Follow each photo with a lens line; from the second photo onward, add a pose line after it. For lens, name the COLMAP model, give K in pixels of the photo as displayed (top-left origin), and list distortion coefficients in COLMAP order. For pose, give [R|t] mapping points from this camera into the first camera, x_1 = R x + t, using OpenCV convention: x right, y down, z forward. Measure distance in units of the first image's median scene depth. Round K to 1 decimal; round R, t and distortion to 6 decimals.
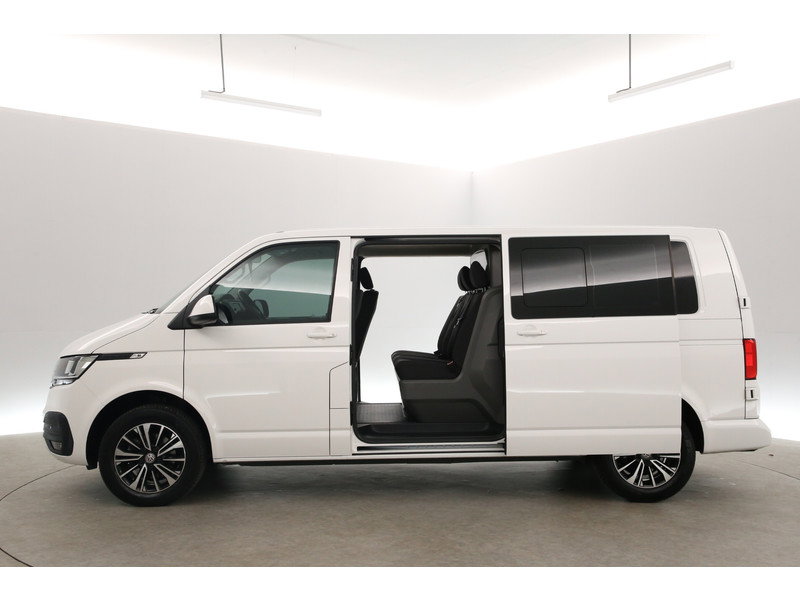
lens RADIAL K [[610.8, 0, 400.0], [0, 610.8, 300.0], [0, 0, 1]] dist [0.079818, 0.000791]
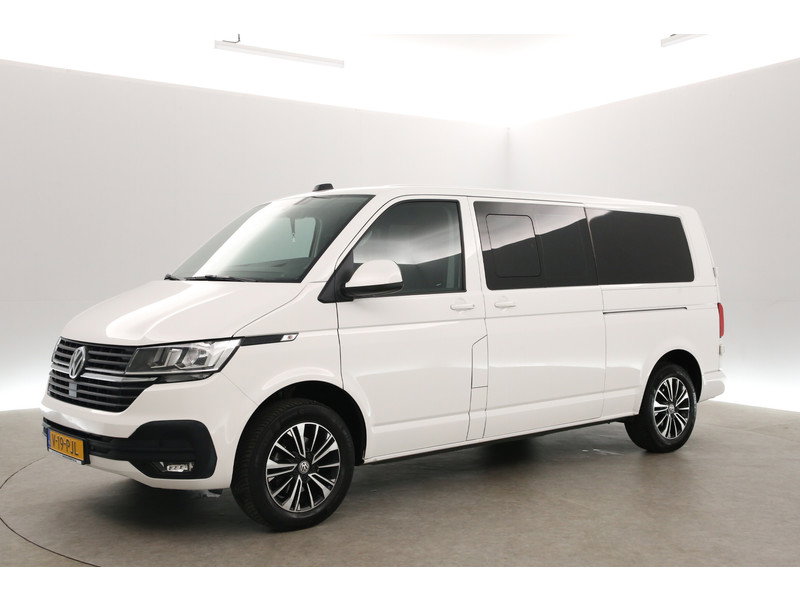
lens RADIAL K [[1017.7, 0, 400.0], [0, 1017.7, 300.0], [0, 0, 1]] dist [0.275589, 0.041331]
pose [[0.726759, -0.010886, 0.686806, -1.202005], [-0.011703, 0.999533, 0.028227, 0.006226], [-0.686793, -0.028552, 0.726292, -0.014965]]
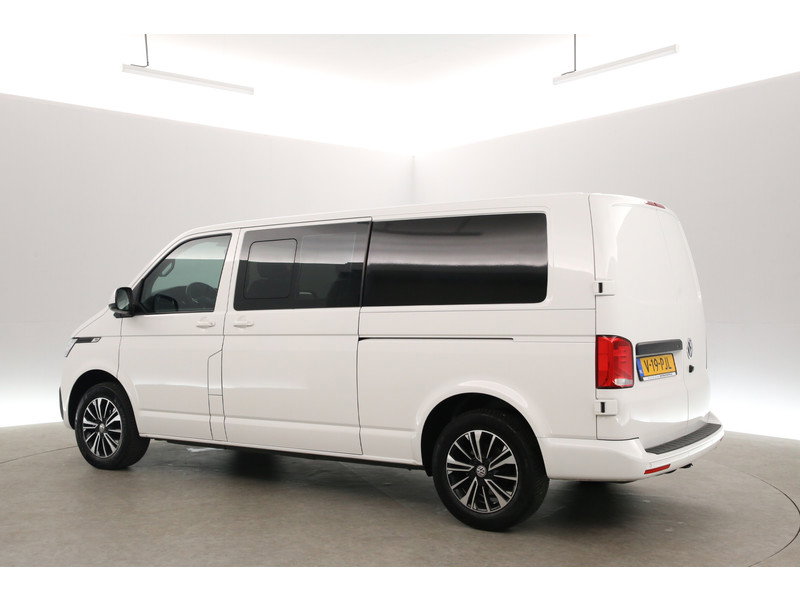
lens RADIAL K [[853.3, 0, 399.5], [0, 853.3, 328.7], [0, 0, 1]] dist [0.212855, 0.000988]
pose [[0.810438, 0.016476, -0.585592, 0.189255], [0.016993, 0.998523, 0.051611, -0.001015], [0.585577, -0.051778, 0.808961, 0.001284]]
